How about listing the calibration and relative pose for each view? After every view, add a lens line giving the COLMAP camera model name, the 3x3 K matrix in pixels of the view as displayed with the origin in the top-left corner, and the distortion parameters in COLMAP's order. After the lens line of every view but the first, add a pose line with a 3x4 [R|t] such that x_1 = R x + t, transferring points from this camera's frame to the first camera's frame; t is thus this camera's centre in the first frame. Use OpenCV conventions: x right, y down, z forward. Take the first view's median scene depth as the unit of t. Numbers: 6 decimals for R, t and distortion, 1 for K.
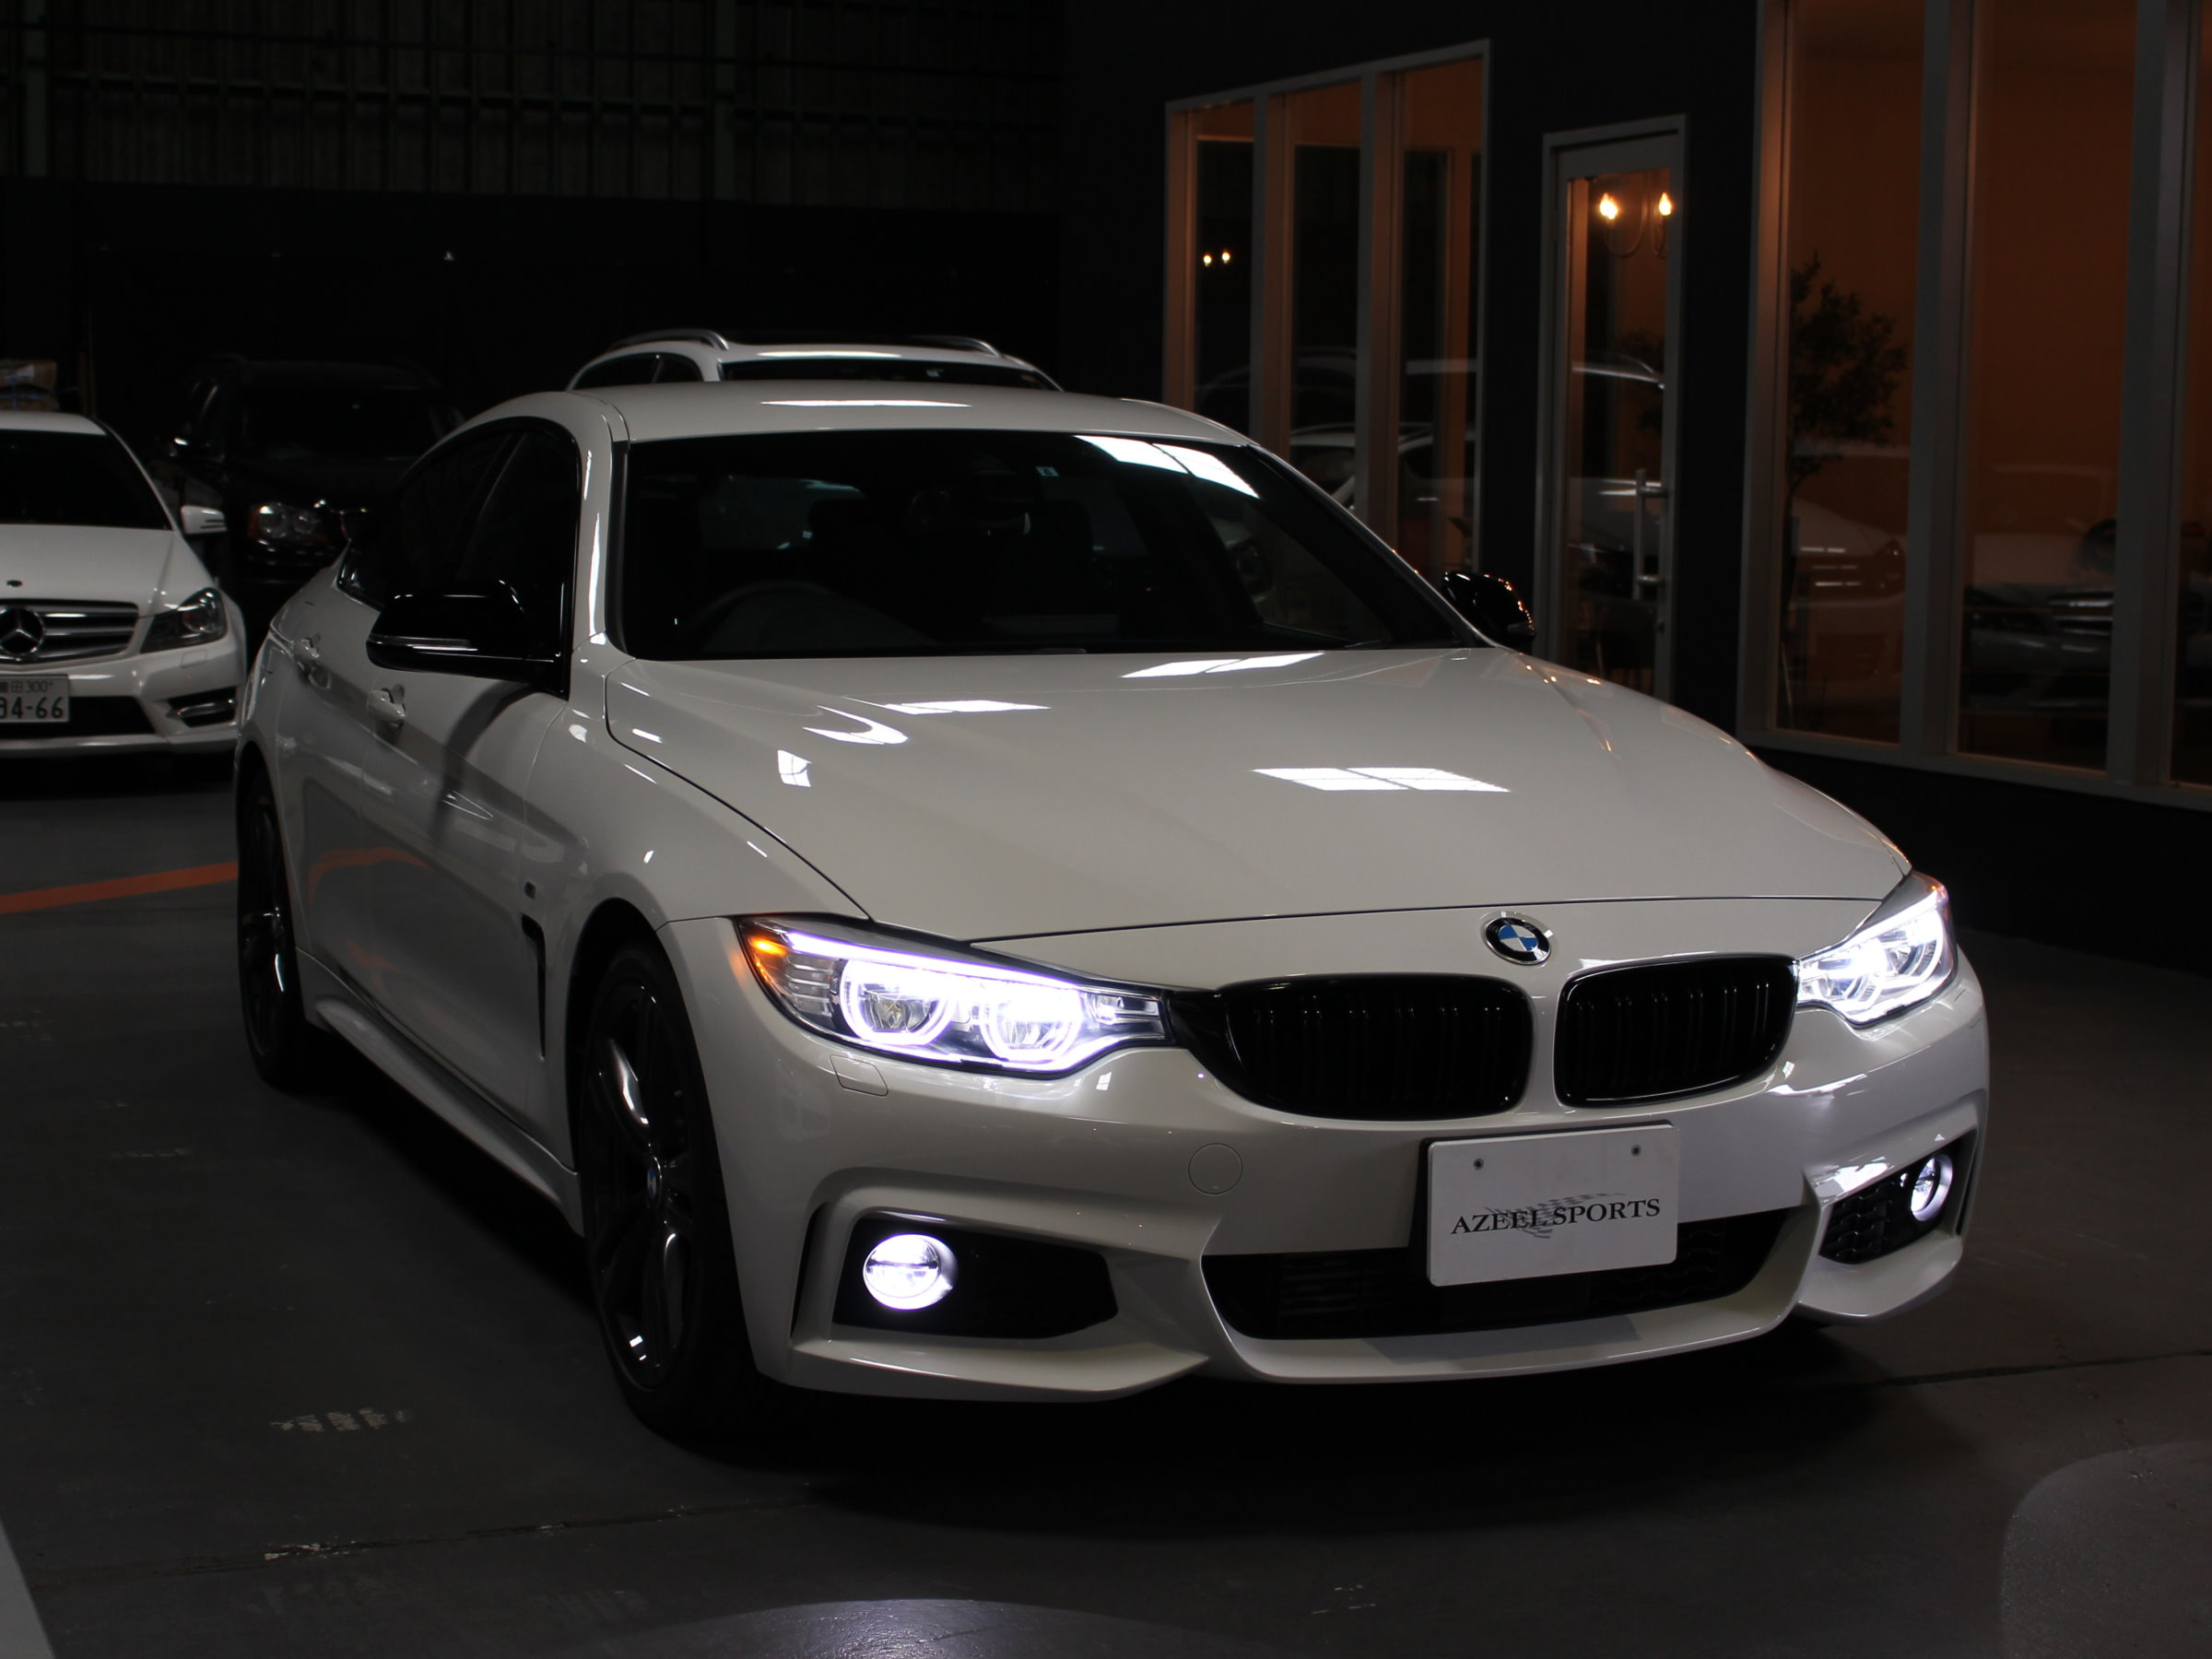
lens RADIAL K [[1920.3, 0, 1106.0], [0, 1920.3, 829.5], [0, 0, 1]] dist [0.085575, 0.000384]
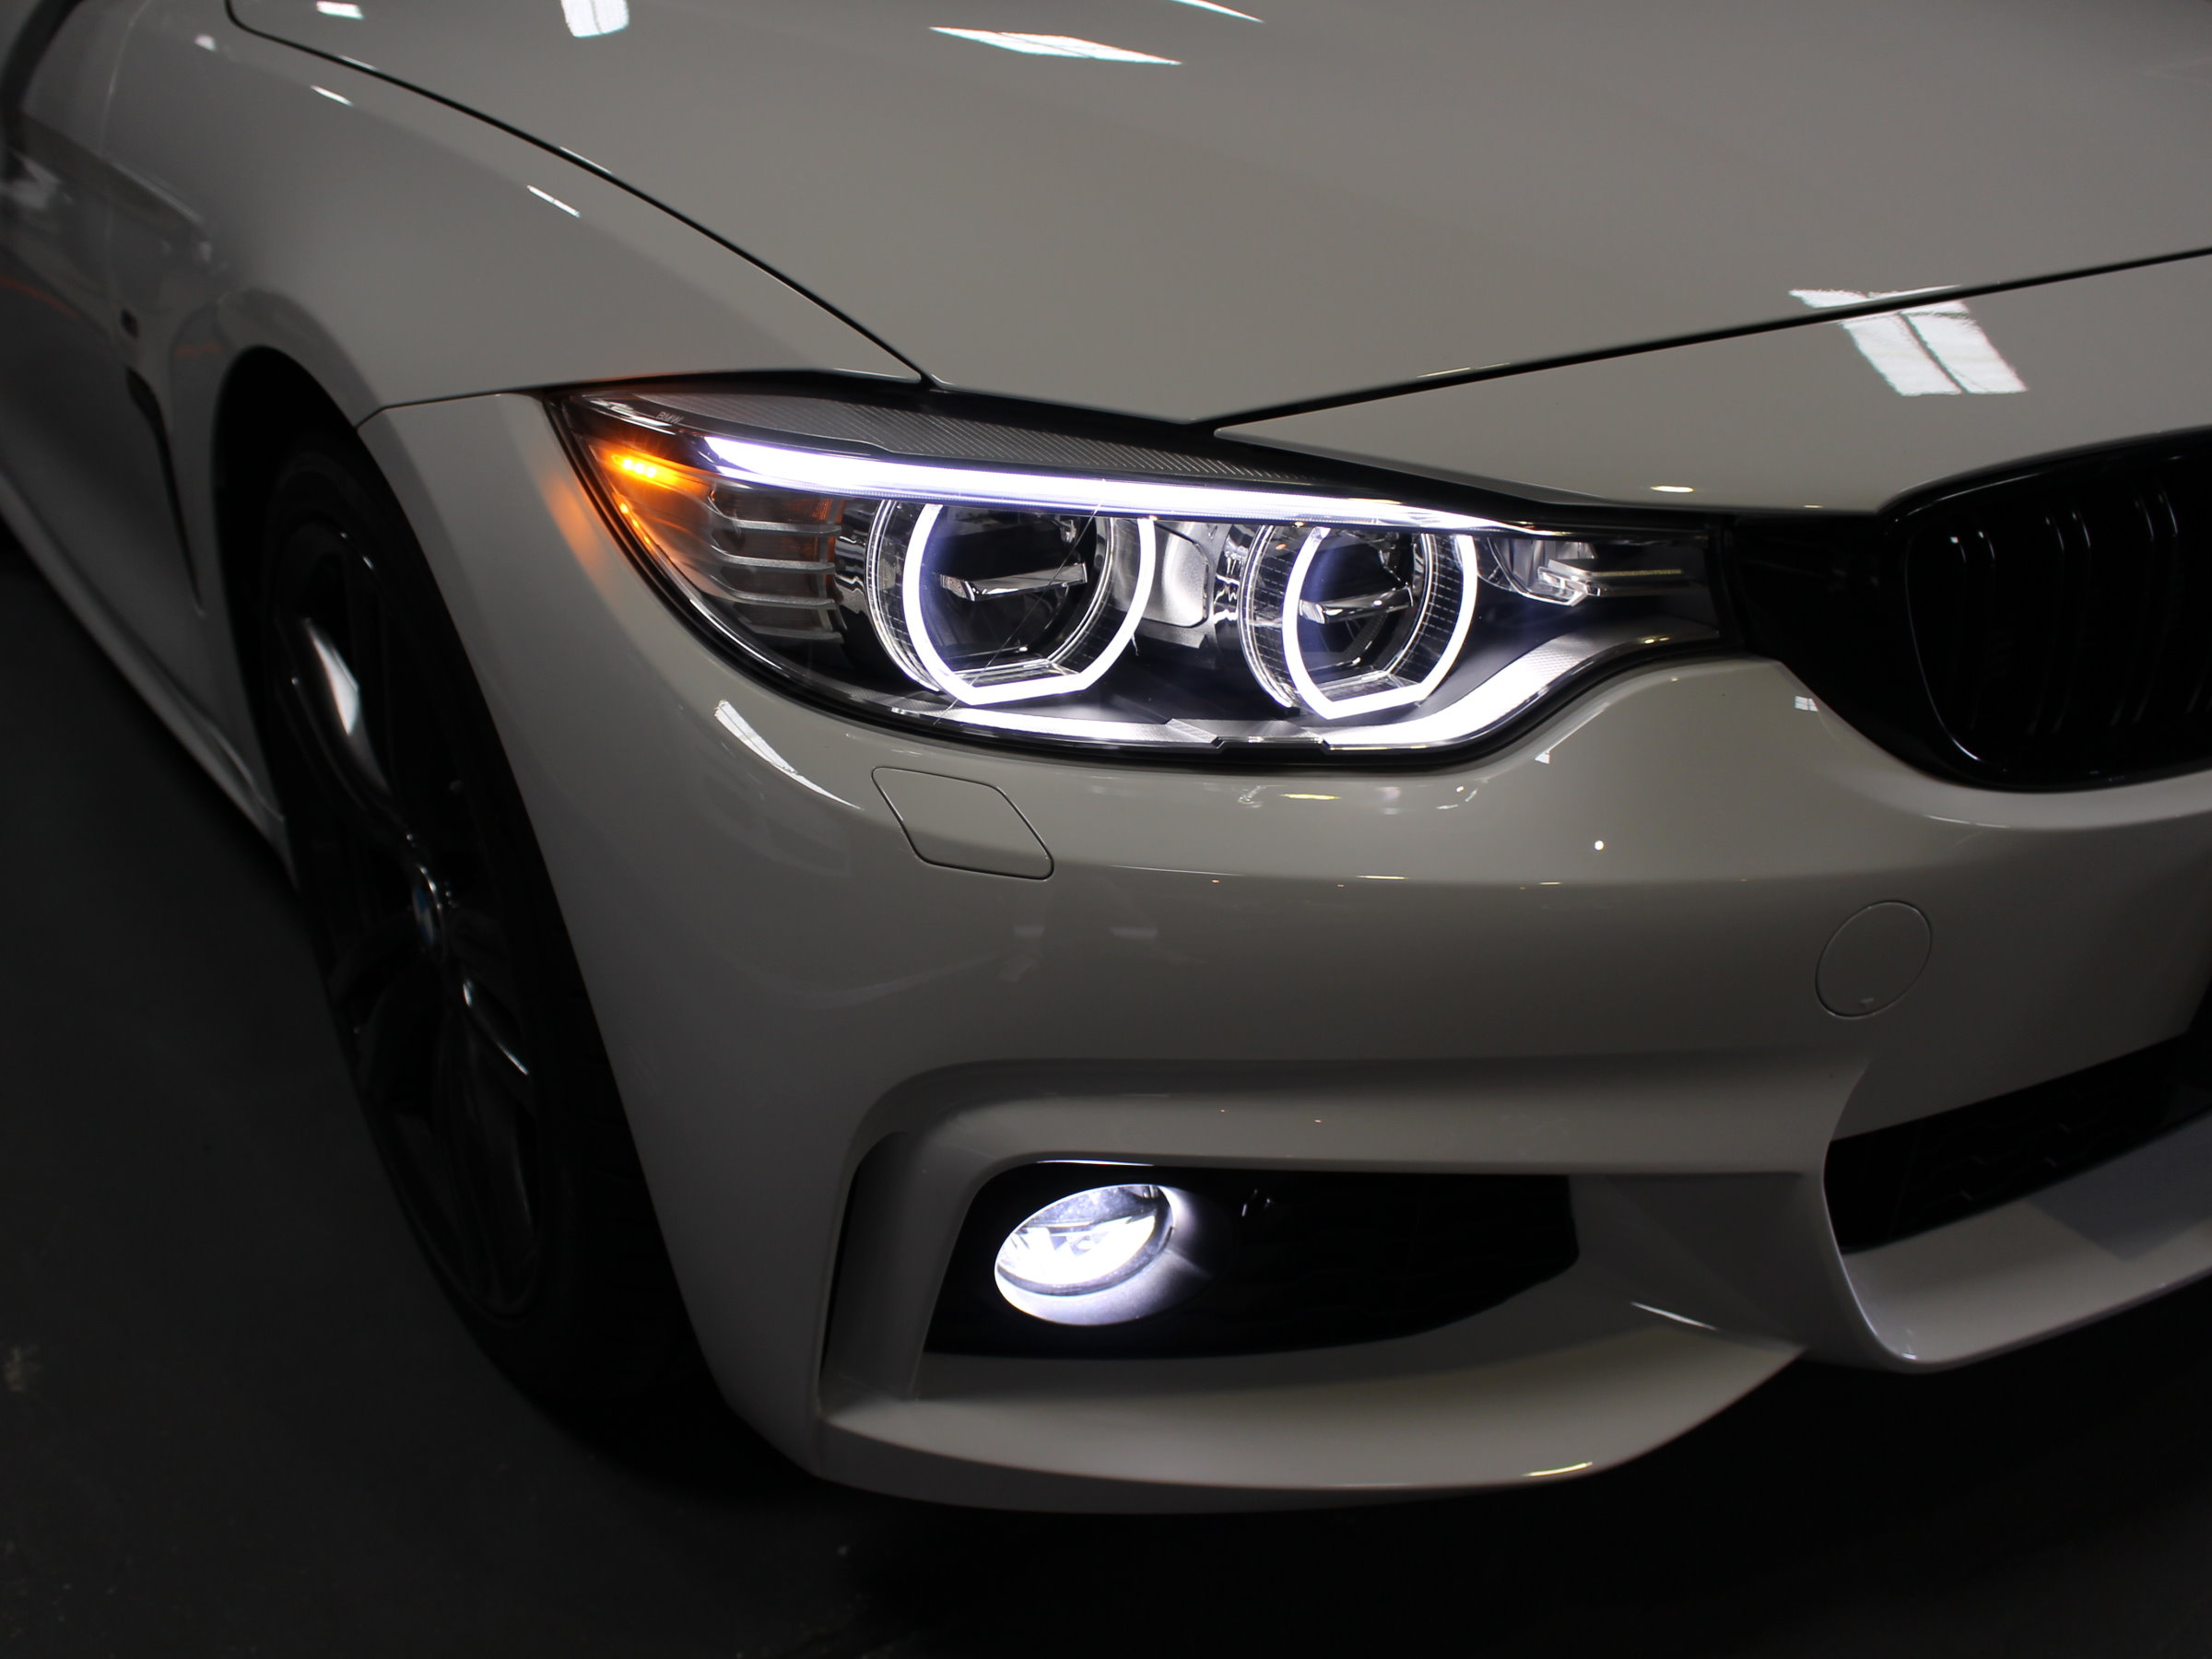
lens RADIAL K [[2596.8, 0, 1106.0], [0, 2596.8, 829.5], [0, 0, 1]] dist [-0.147158, -0.002840]
pose [[0.995953, -0.083289, 0.033777, -0.110277], [0.071642, 0.962614, 0.261231, 0.003080], [-0.054272, -0.257754, 0.964685, 0.492838]]
